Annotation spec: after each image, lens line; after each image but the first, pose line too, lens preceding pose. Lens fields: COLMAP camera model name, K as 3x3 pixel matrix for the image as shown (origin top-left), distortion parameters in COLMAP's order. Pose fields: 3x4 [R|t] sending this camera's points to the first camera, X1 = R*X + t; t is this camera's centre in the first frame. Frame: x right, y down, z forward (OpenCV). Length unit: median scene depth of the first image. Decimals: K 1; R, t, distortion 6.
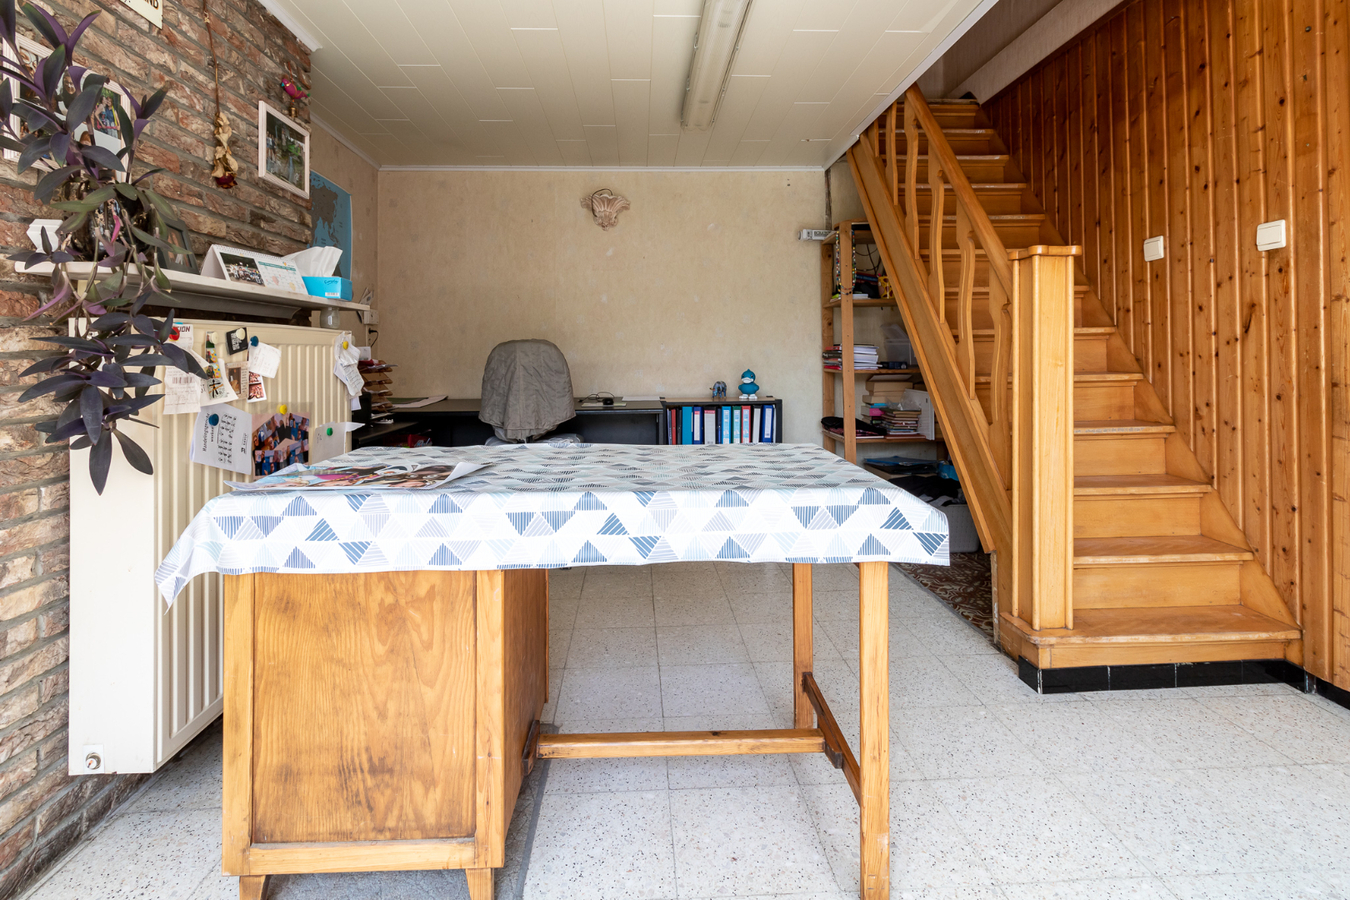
lens RADIAL K [[663.1, 0, 672.1], [0, 663.1, 331.1], [0, 0, 1]] dist [0.001227, 0.000040]
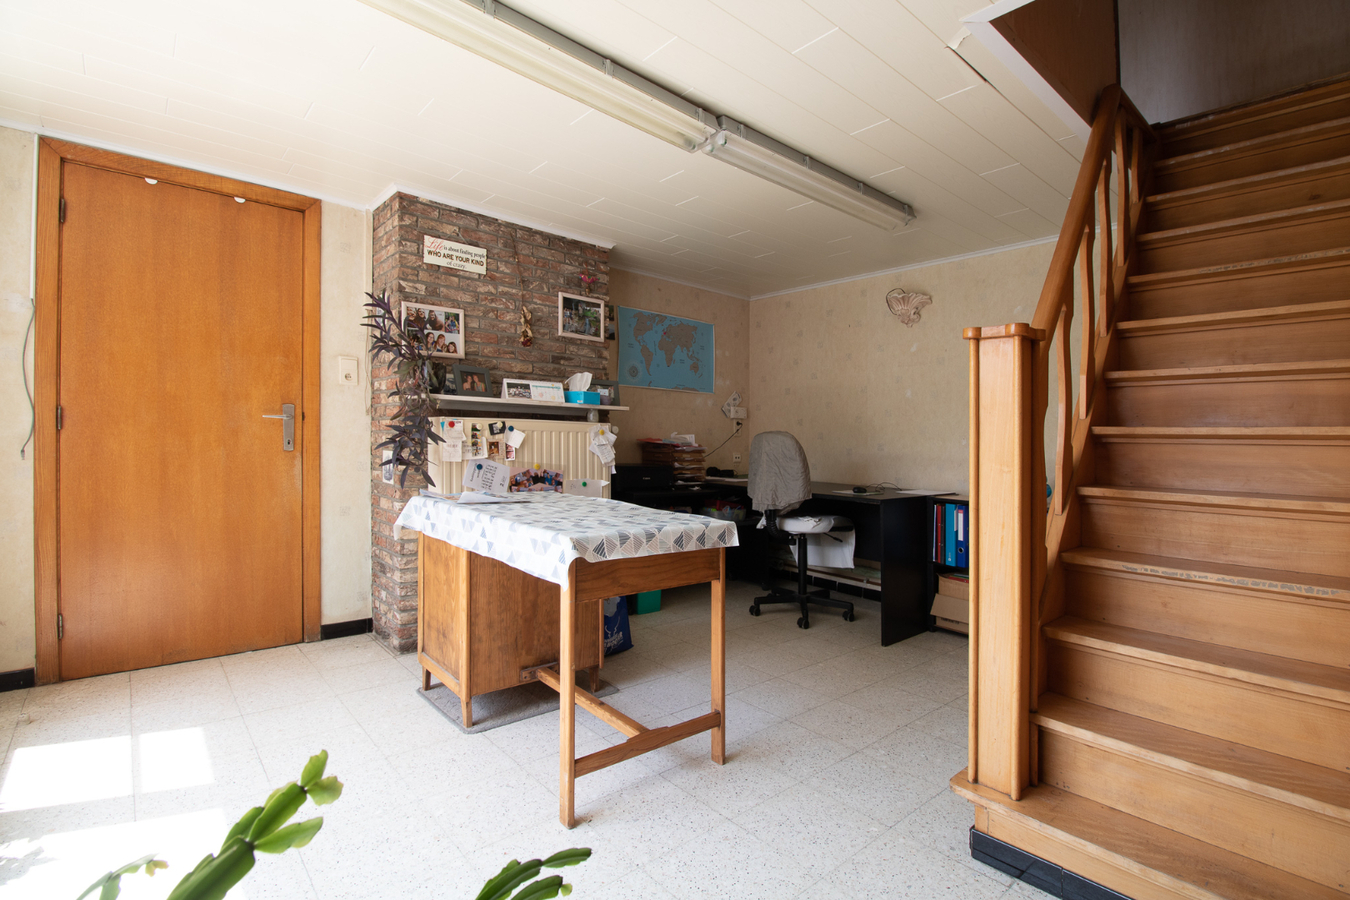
lens RADIAL K [[646.0, 0, 674.9], [0, 646.0, 426.4], [0, 0, 1]] dist [0.000169, -0.000006]
pose [[0.617899, 0.010069, -0.786193, 0.951401], [-0.005945, 0.999949, 0.008134, -0.007567], [0.786235, -0.000352, 0.617927, 0.191151]]
